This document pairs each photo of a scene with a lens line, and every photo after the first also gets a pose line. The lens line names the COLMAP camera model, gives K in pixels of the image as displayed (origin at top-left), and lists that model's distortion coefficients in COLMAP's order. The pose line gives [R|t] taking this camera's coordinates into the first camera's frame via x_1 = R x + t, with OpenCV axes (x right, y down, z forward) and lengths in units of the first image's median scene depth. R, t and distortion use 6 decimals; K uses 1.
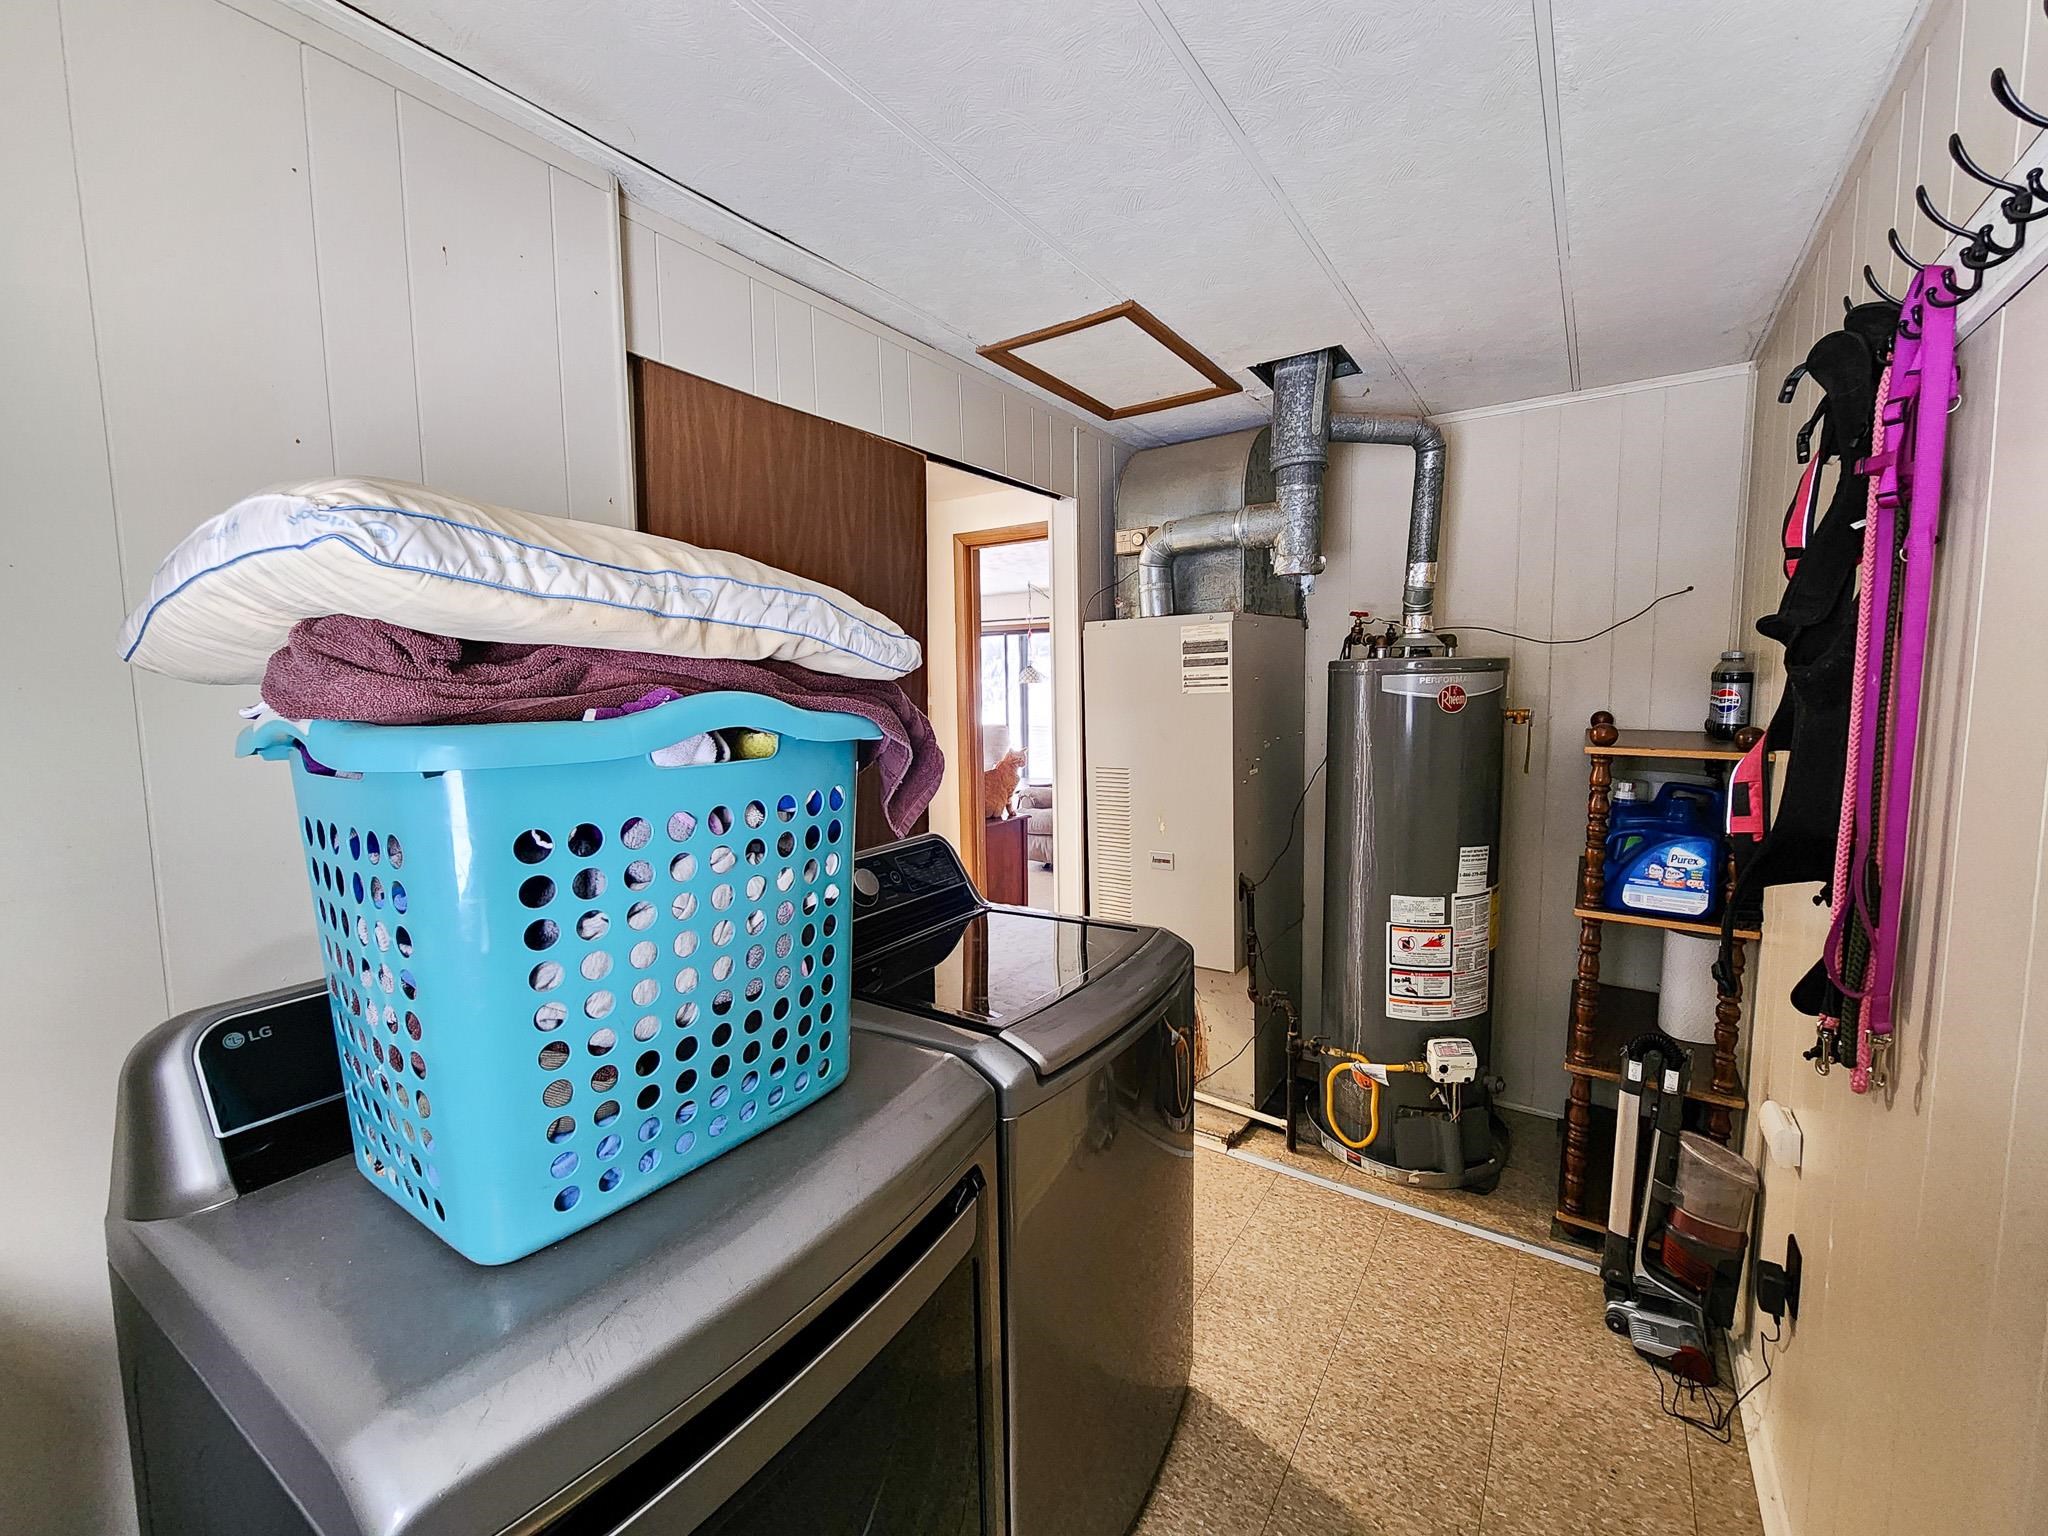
lens RADIAL K [[819.7, 0, 1003.7], [0, 819.7, 758.4], [0, 0, 1]] dist [-0.004920, -0.000100]
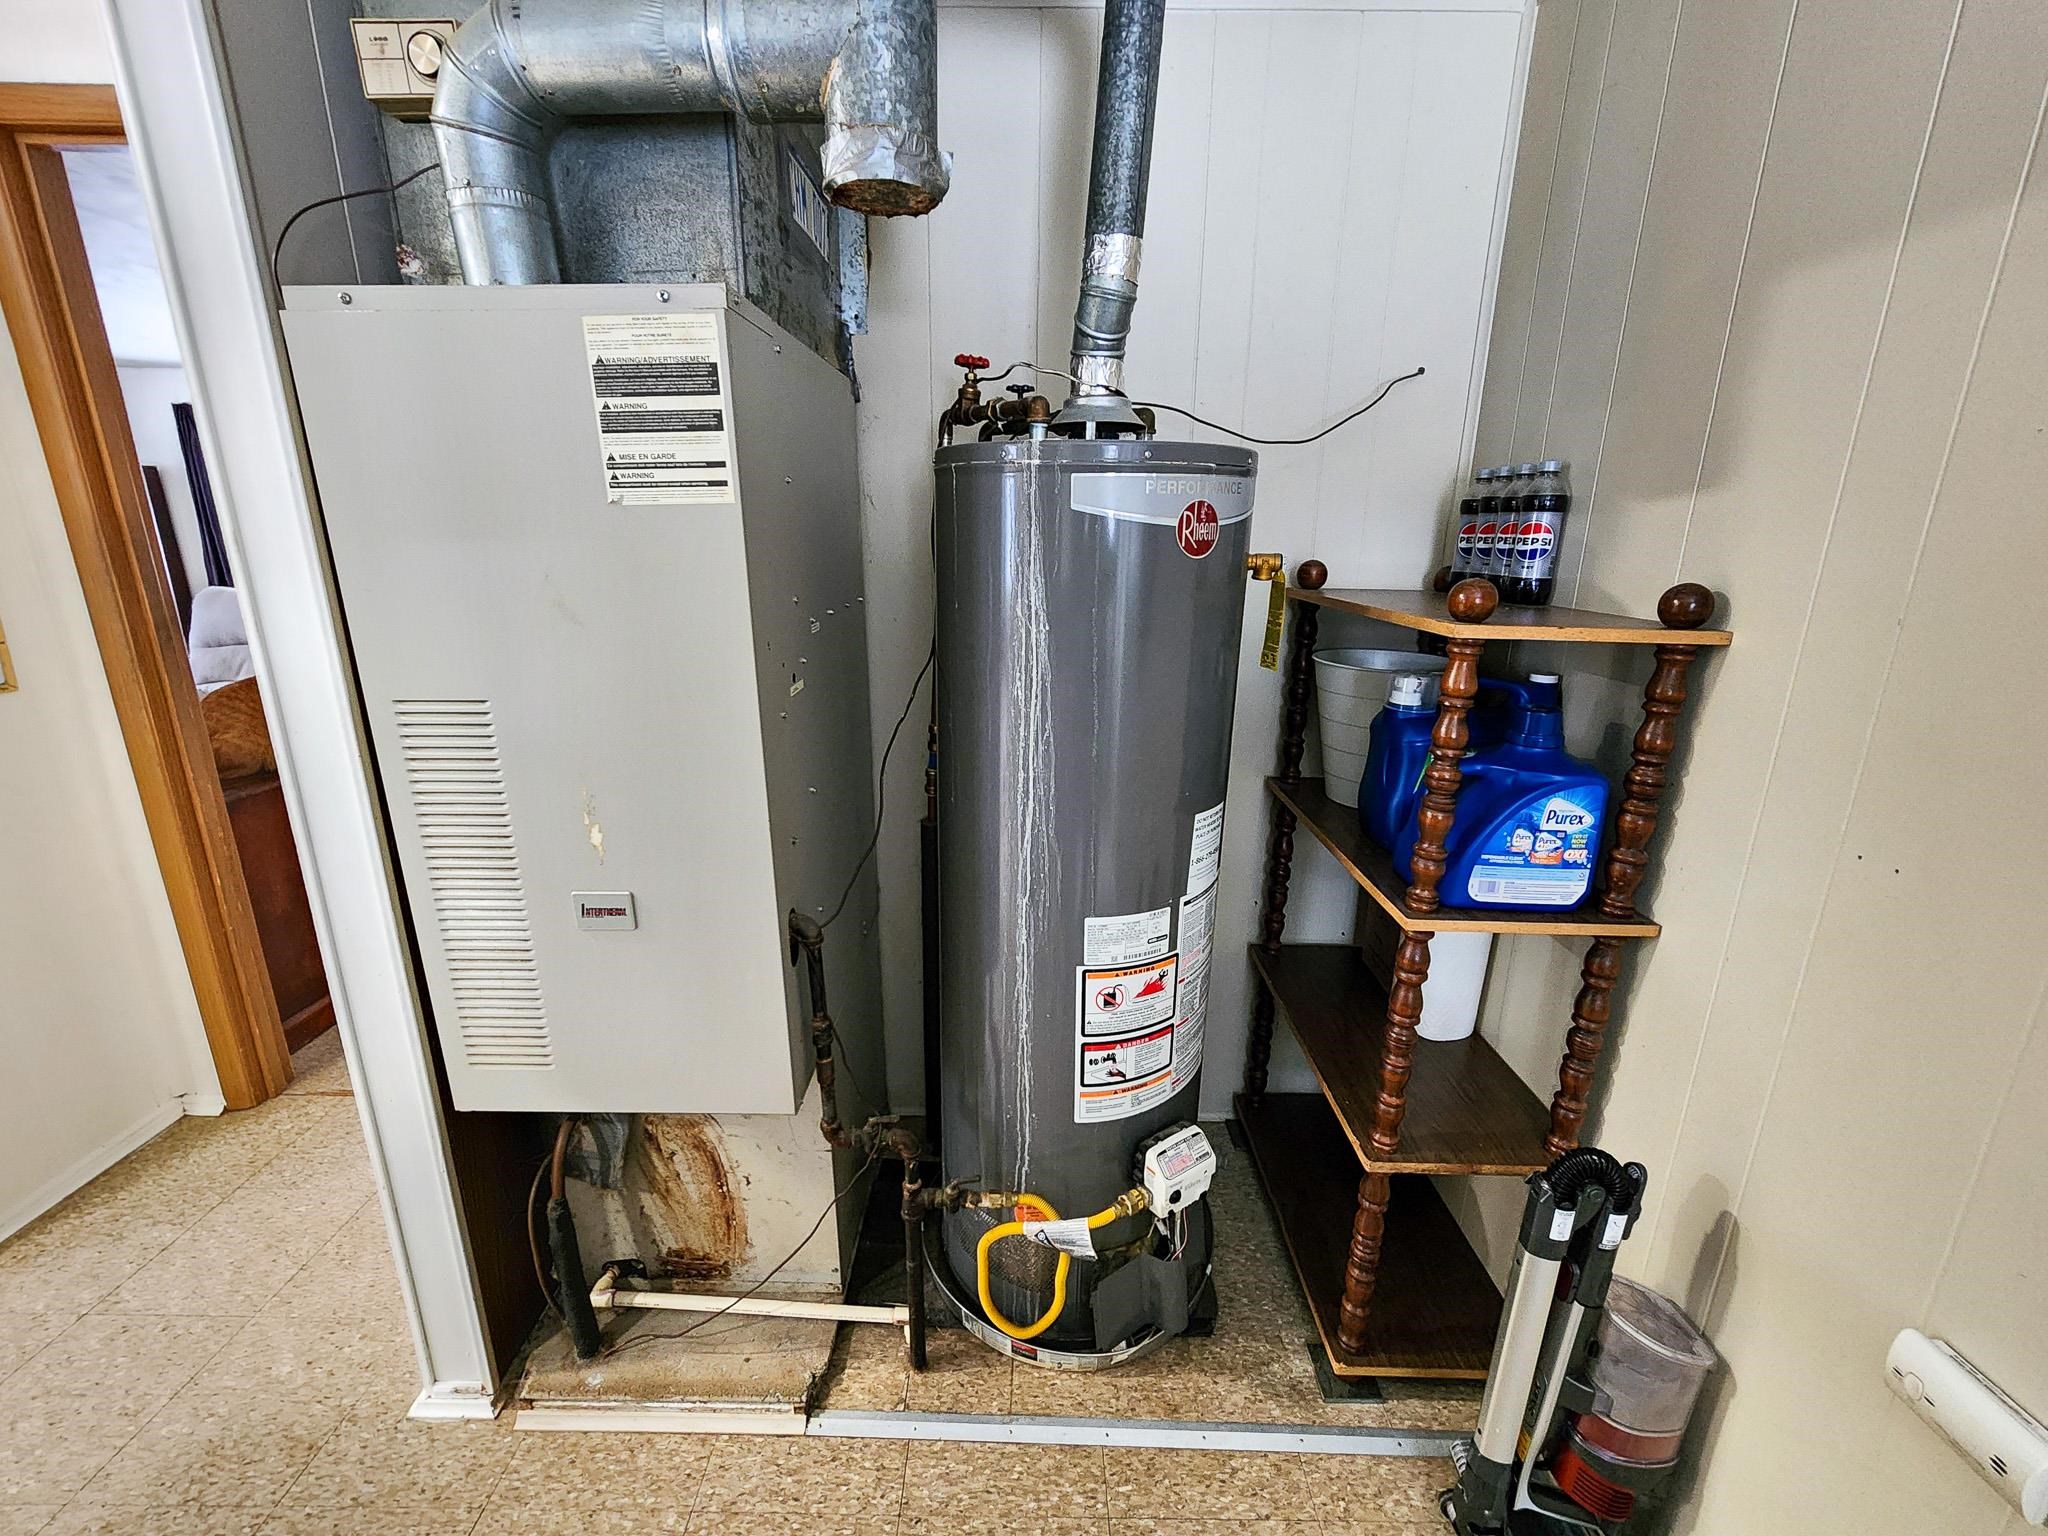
lens RADIAL K [[842.6, 0, 1018.3], [0, 842.6, 761.3], [0, 0, 1]] dist [-0.000821, 0.000792]
pose [[0.815556, -0.126458, 0.564692, 0.148982], [0.030485, 0.983864, 0.176300, -0.026501], [-0.577875, -0.126568, 0.806251, 0.605658]]
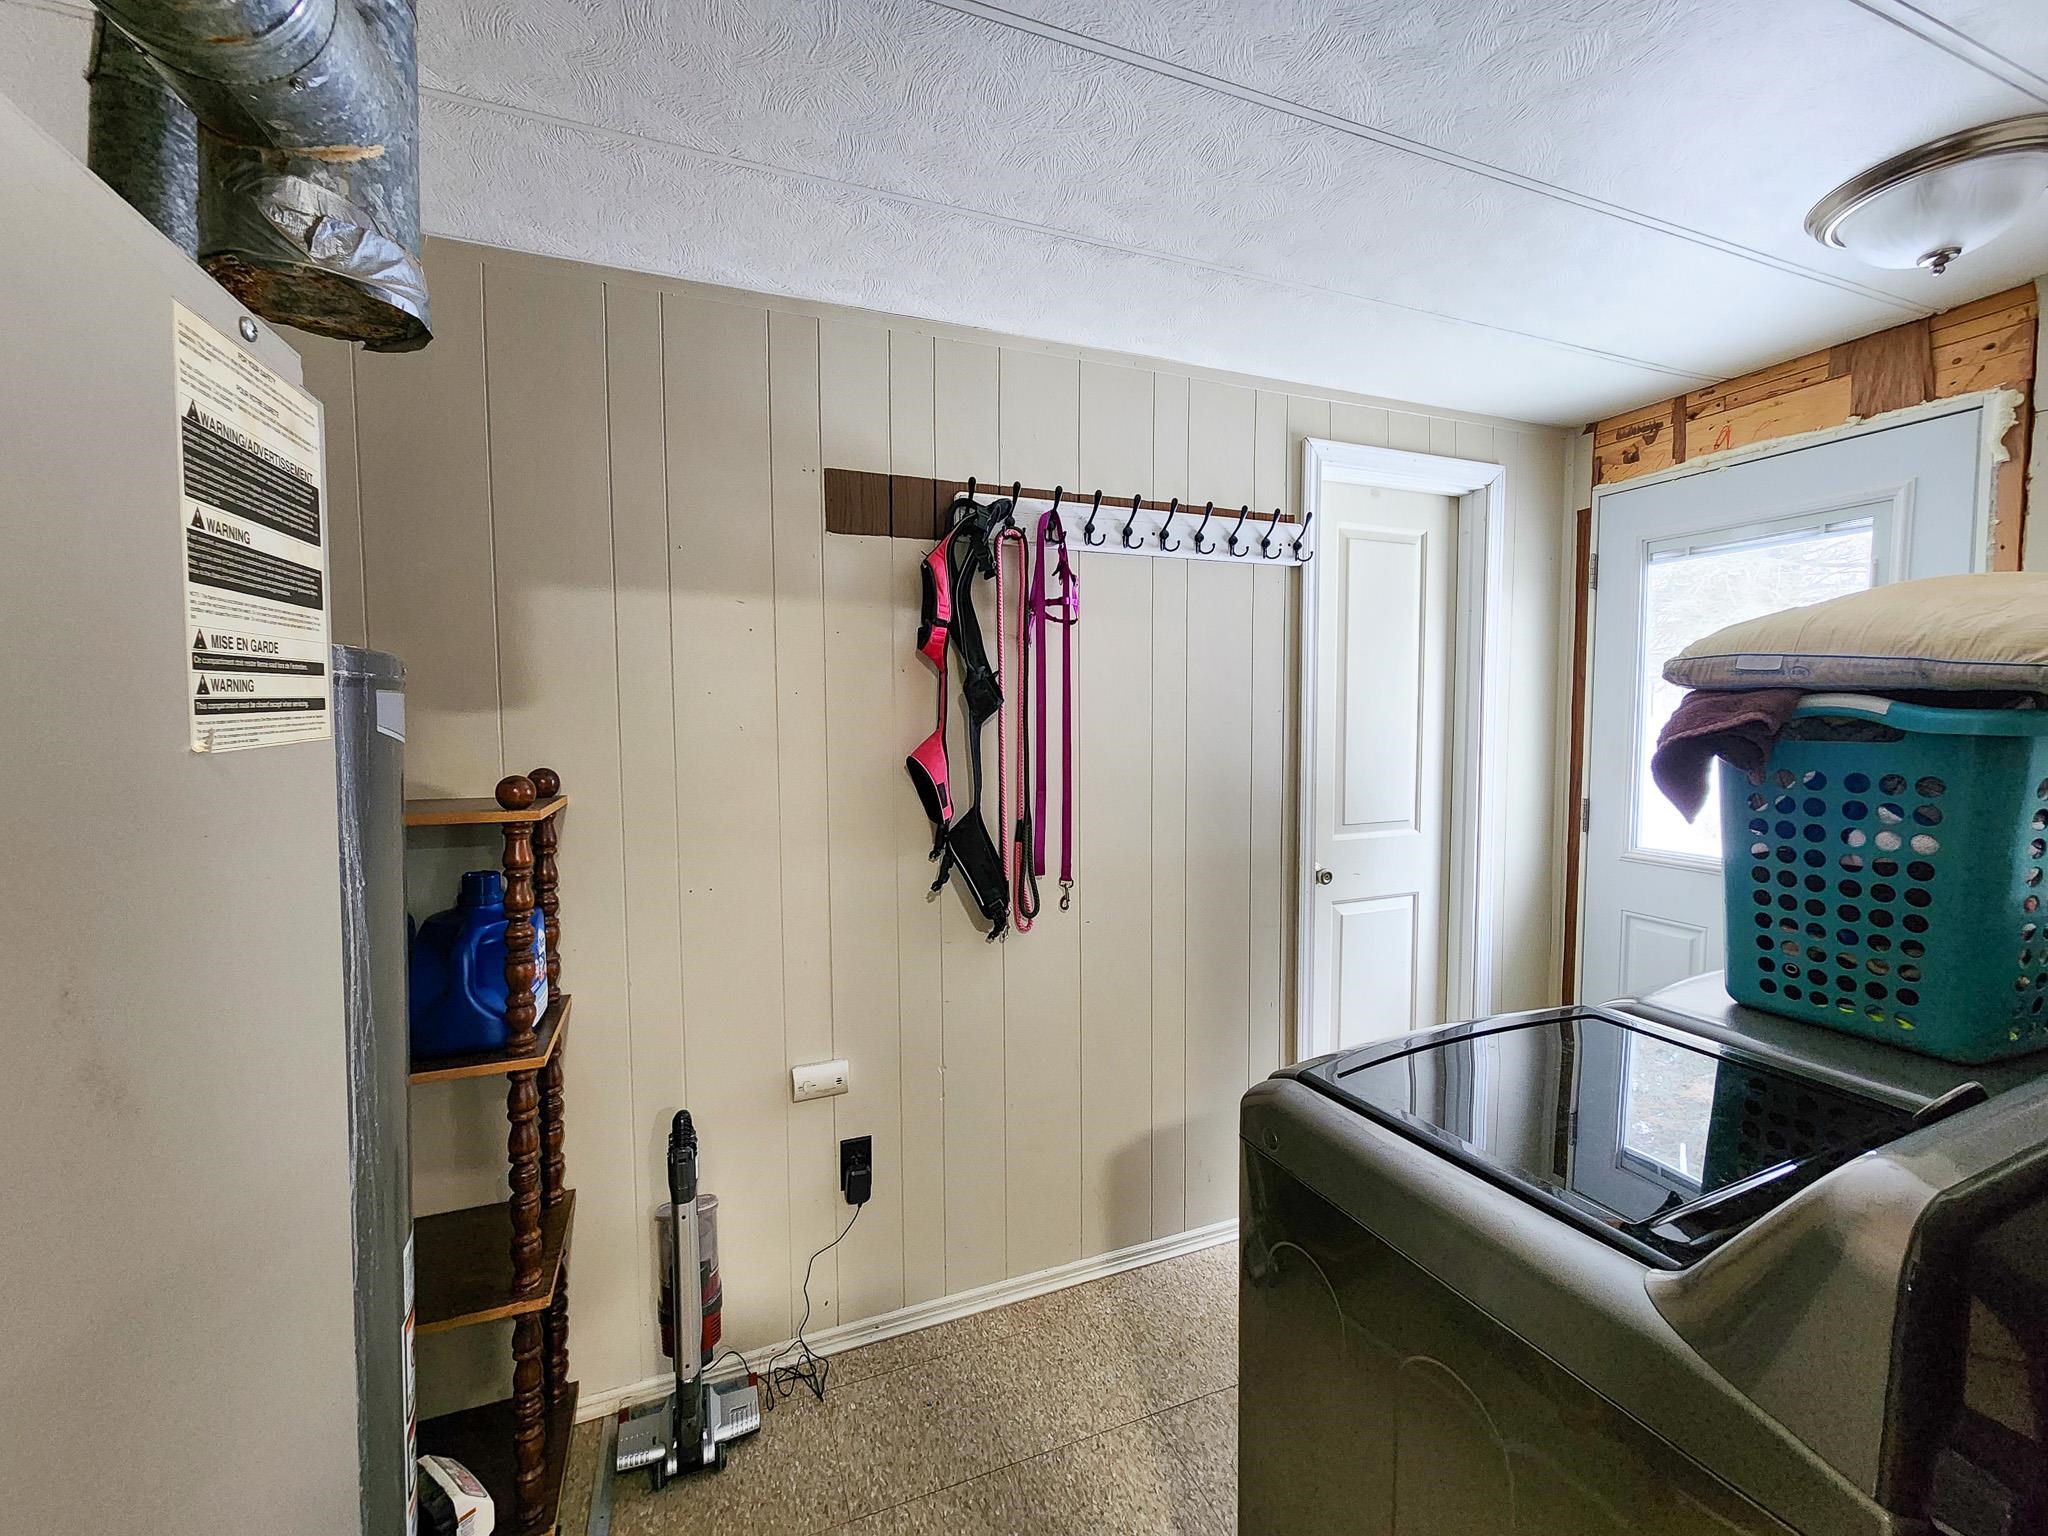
lens RADIAL K [[842.6, 0, 1018.3], [0, 842.6, 761.3], [0, 0, 1]] dist [-0.000821, 0.000792]
pose [[-0.842150, -0.007319, 0.539194, 0.010291], [0.072498, 0.989293, 0.126661, -0.094767], [-0.534348, 0.145758, -0.832602, 1.147693]]
